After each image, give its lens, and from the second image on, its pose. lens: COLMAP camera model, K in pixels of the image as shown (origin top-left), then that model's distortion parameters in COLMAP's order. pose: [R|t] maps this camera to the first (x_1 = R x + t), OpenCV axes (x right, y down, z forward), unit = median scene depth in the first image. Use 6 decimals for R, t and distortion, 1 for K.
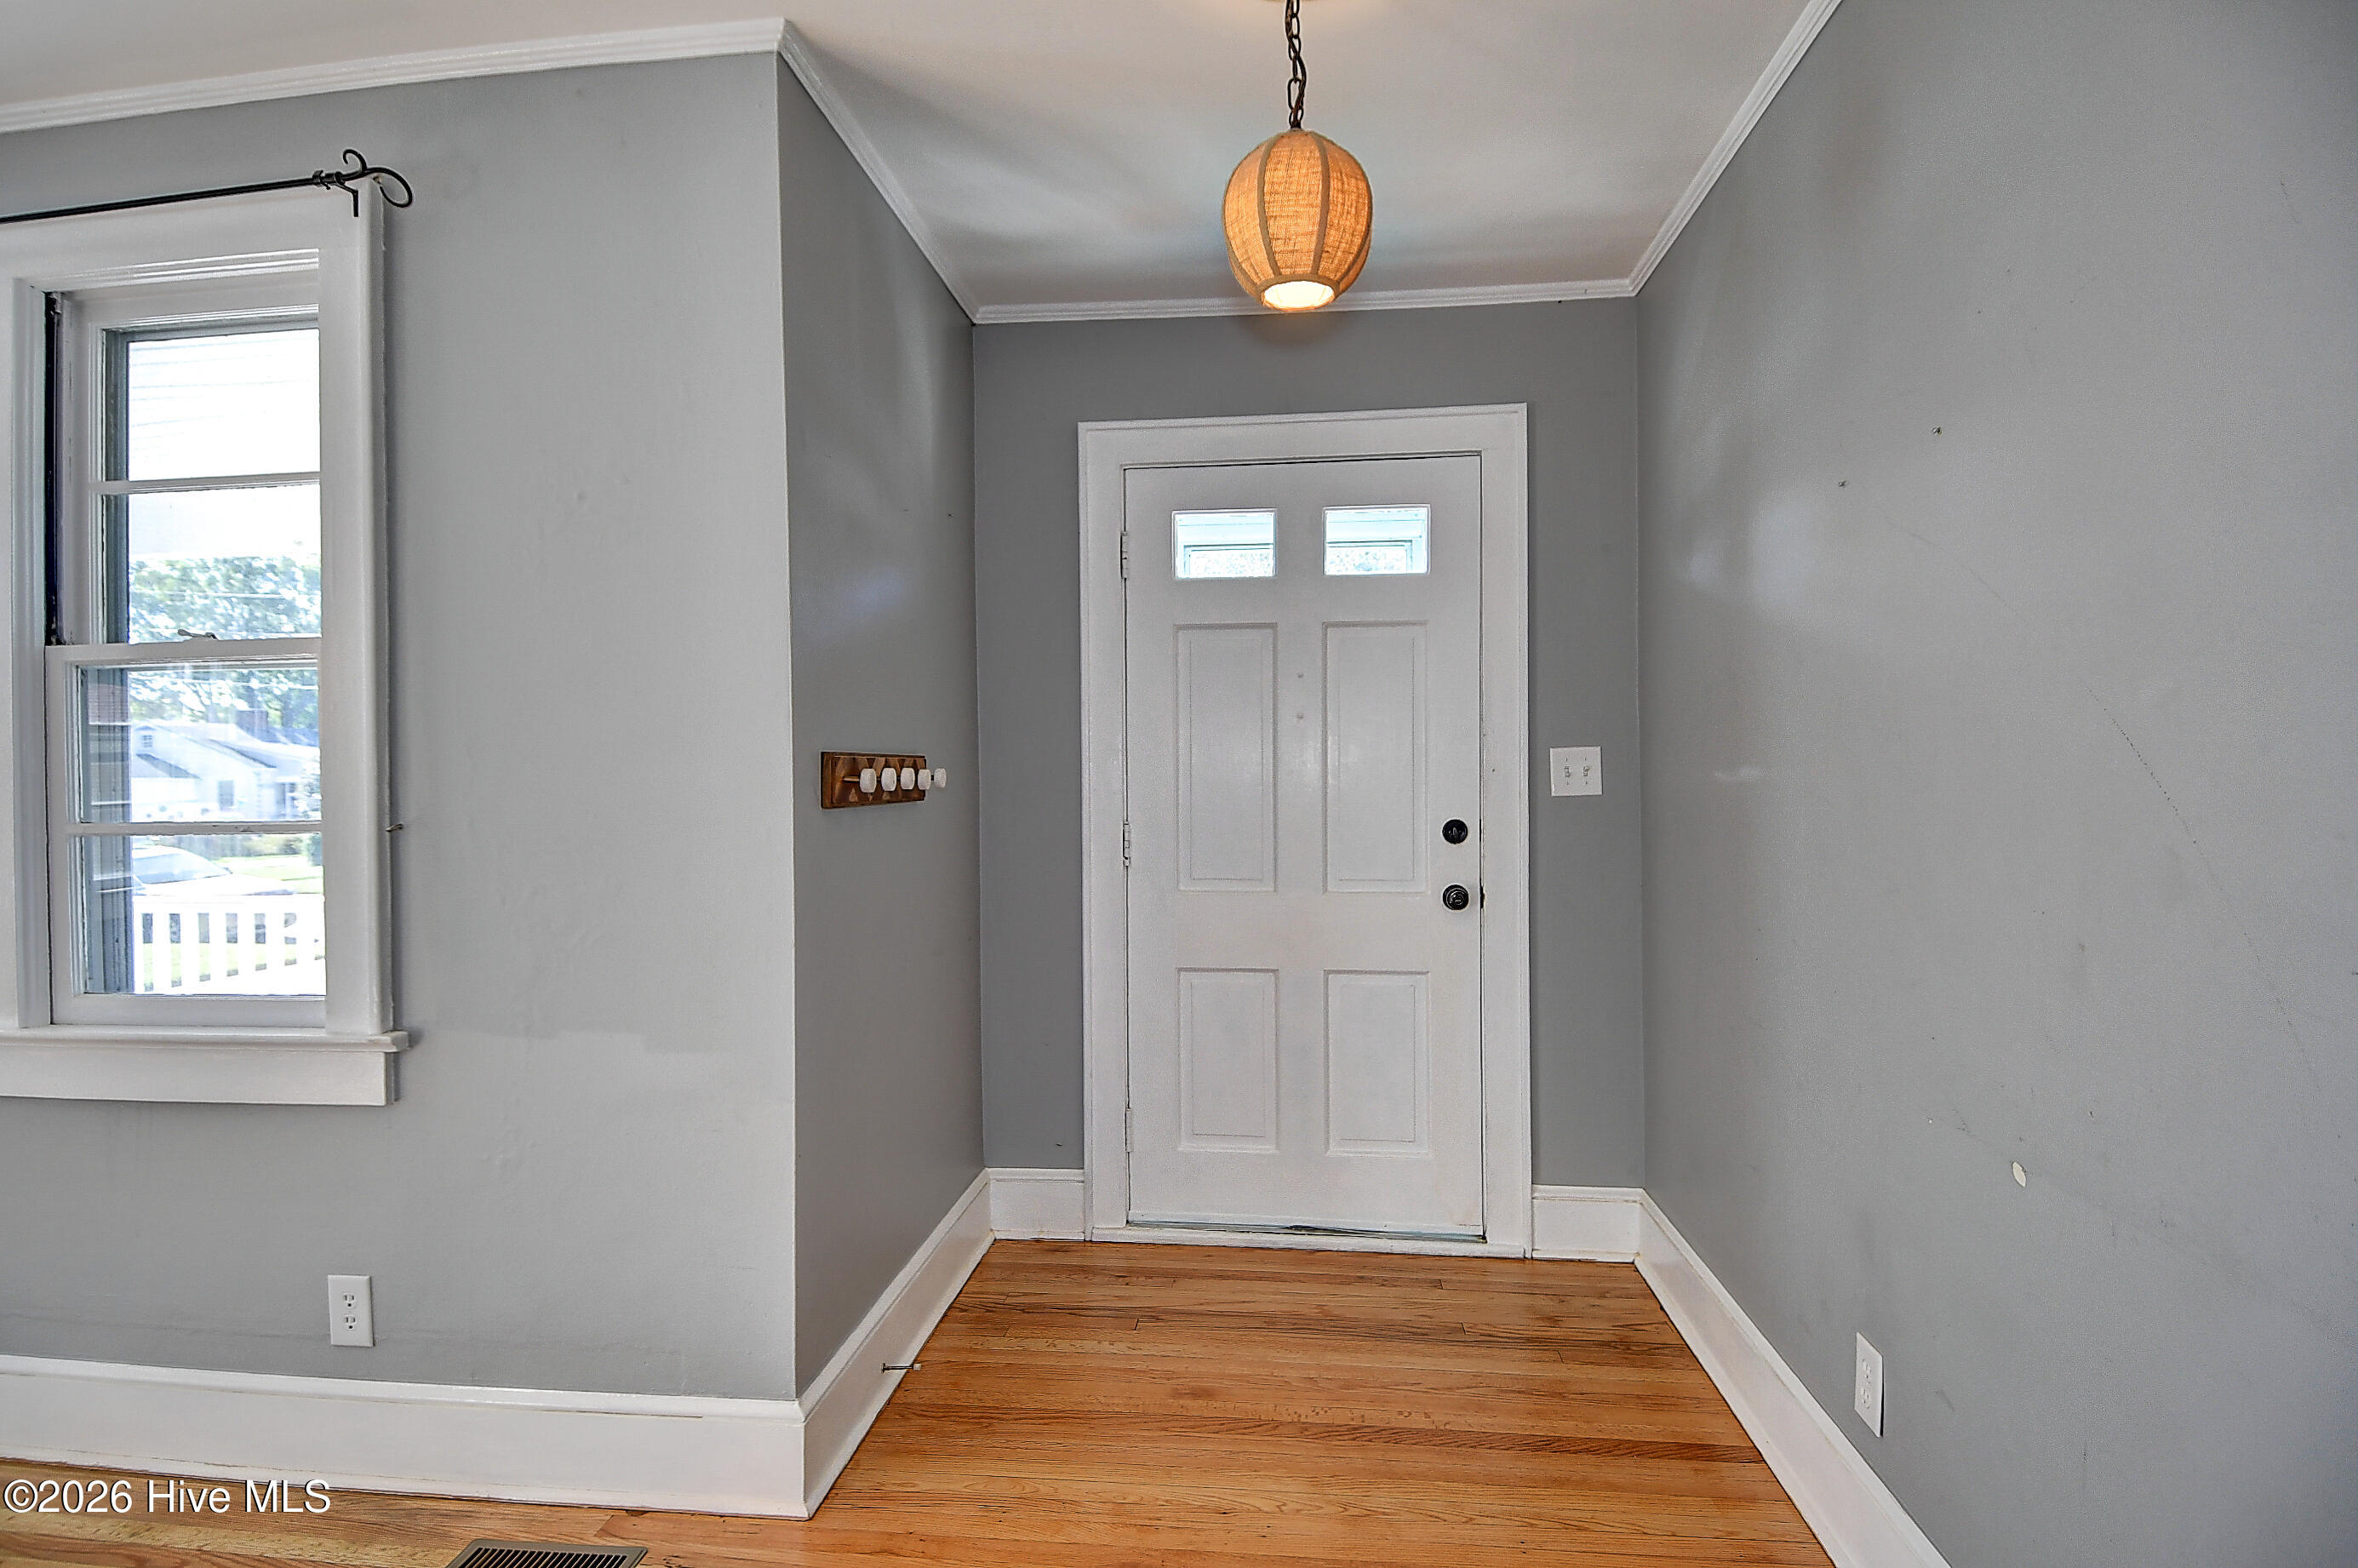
lens RADIAL K [[1225.0, 0, 1182.0], [0, 1225.0, 789.1], [0, 0, 1]] dist [0.059958, -0.062754]
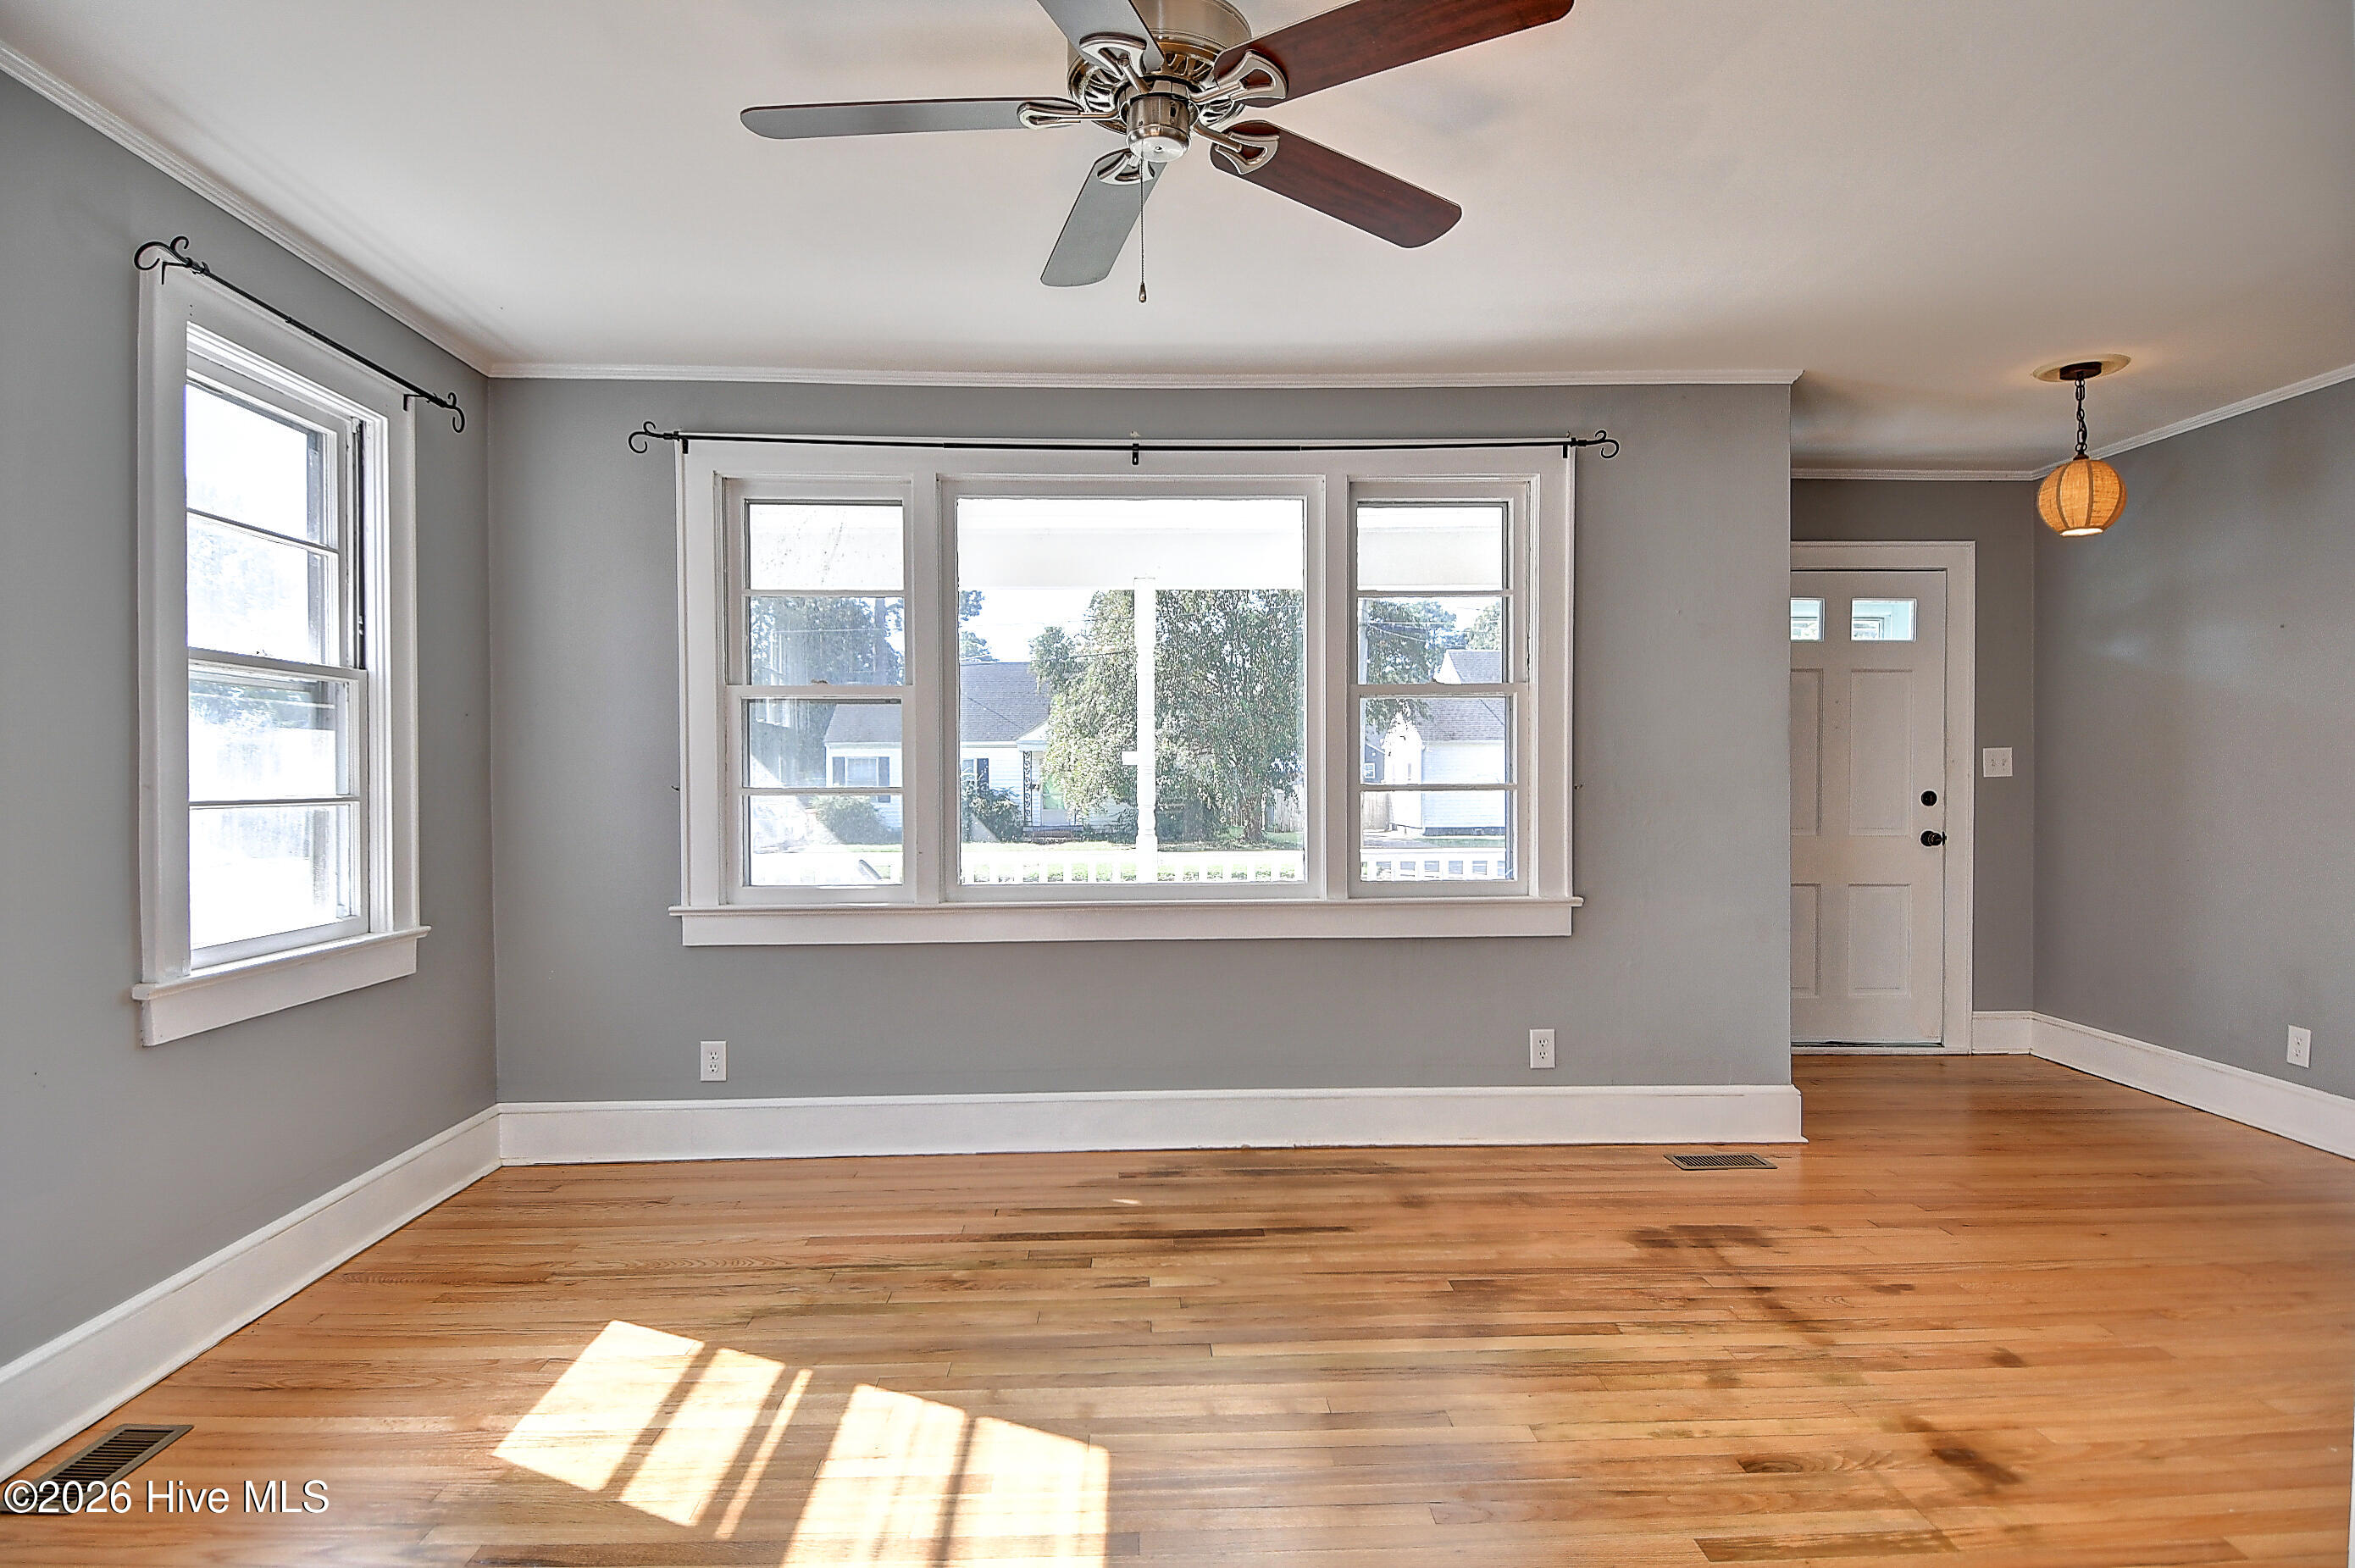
lens RADIAL K [[1223.5, 0, 1180.5], [0, 1223.5, 789.1], [0, 0, 1]] dist [0.059958, -0.062754]
pose [[0.990572, 0.005147, 0.136895, -1.314019], [-0.005729, 0.999976, 0.003862, 0.028394], [-0.136872, -0.004610, 0.990578, -0.665746]]
